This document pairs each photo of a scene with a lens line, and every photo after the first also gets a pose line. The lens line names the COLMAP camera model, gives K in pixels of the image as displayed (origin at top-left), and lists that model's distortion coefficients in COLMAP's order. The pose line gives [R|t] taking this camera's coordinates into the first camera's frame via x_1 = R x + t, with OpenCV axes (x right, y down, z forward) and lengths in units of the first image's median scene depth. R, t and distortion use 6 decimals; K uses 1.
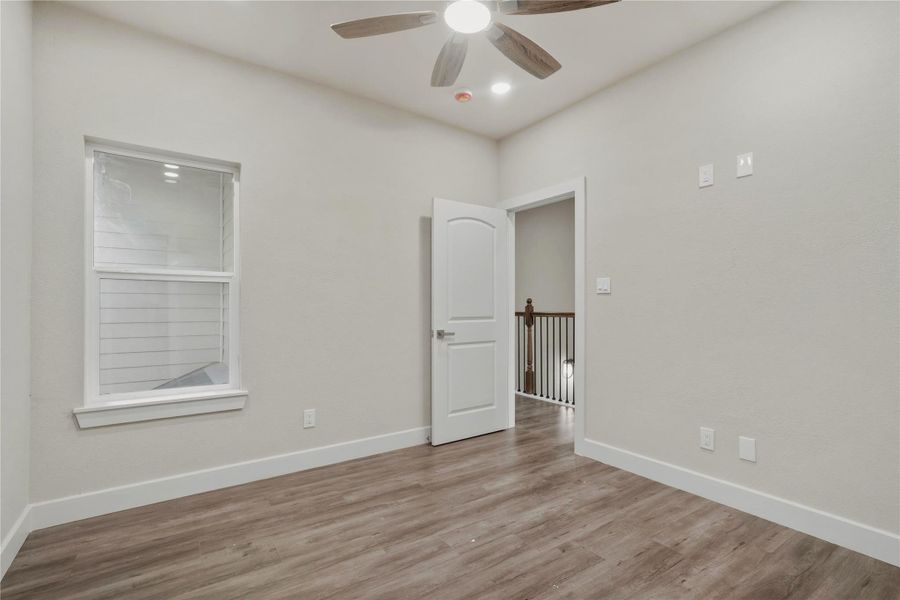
lens RADIAL K [[420.0, 0, 451.7], [0, 420.0, 306.2], [0, 0, 1]] dist [-0.003461, 0.003738]
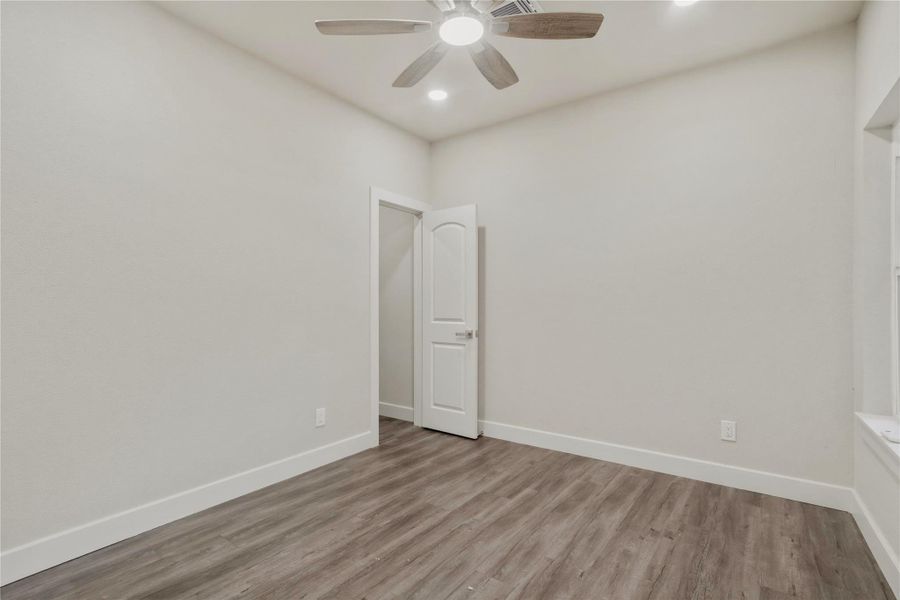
lens RADIAL K [[420.0, 0, 448.0], [0, 420.0, 302.7], [0, 0, 1]] dist [-0.003461, 0.003738]
pose [[-0.944593, -0.008087, -0.328144, 0.389852], [-0.000709, 0.999744, -0.022598, 0.012728], [0.328243, -0.021113, -0.944357, 1.870998]]
